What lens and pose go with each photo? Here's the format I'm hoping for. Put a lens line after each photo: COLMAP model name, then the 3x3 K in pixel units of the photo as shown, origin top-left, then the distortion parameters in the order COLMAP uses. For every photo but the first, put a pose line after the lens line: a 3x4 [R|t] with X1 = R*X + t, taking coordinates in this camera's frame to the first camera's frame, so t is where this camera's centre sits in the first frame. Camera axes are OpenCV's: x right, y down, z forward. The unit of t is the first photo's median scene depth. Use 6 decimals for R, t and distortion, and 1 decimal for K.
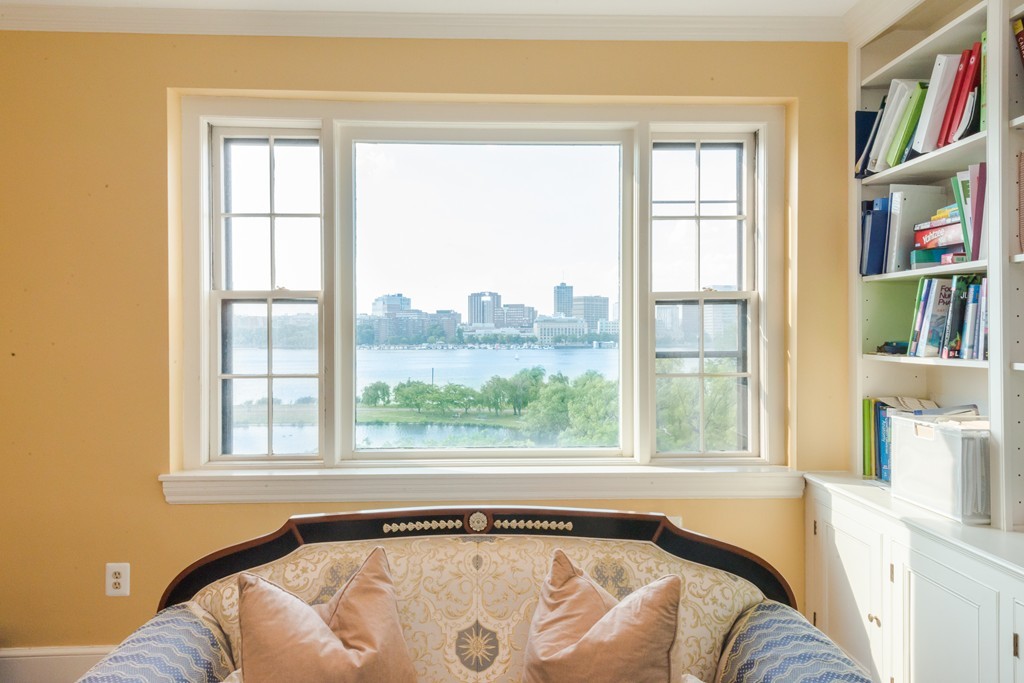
lens RADIAL K [[676.8, 0, 507.6], [0, 676.8, 335.3], [0, 0, 1]] dist [0.017895, -0.001487]
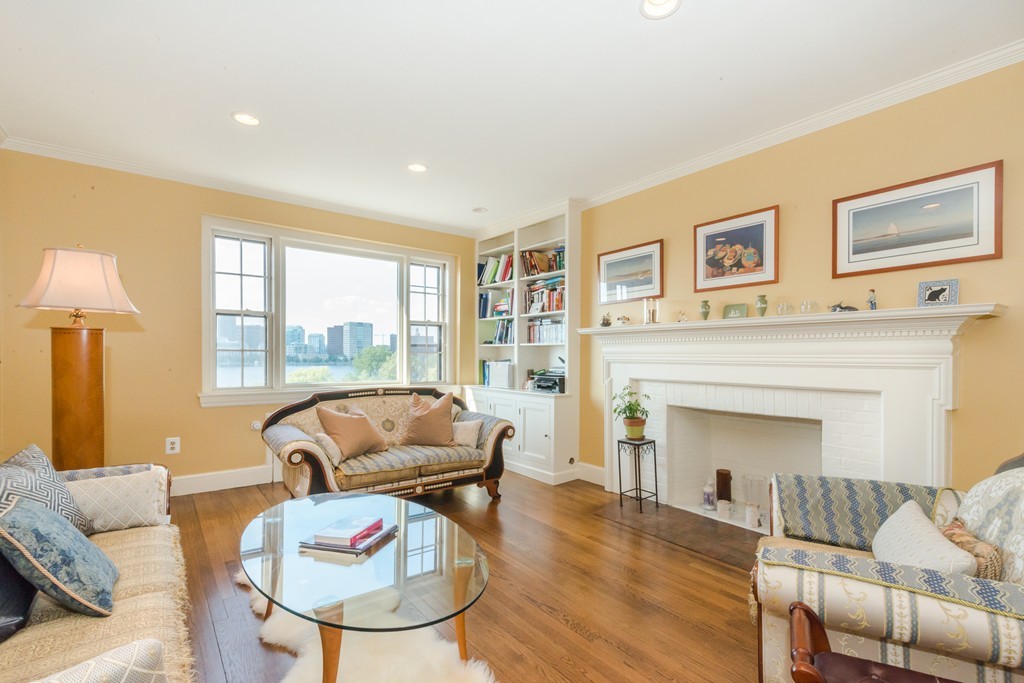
lens RADIAL K [[460.9, 0, 510.7], [0, 460.9, 359.2], [0, 0, 1]] dist [0.001528, 0.000036]
pose [[0.809508, 0.002589, 0.587103, -0.583781], [-0.006351, 0.999970, 0.004348, 0.086075], [-0.587075, -0.007249, 0.809500, -0.759342]]
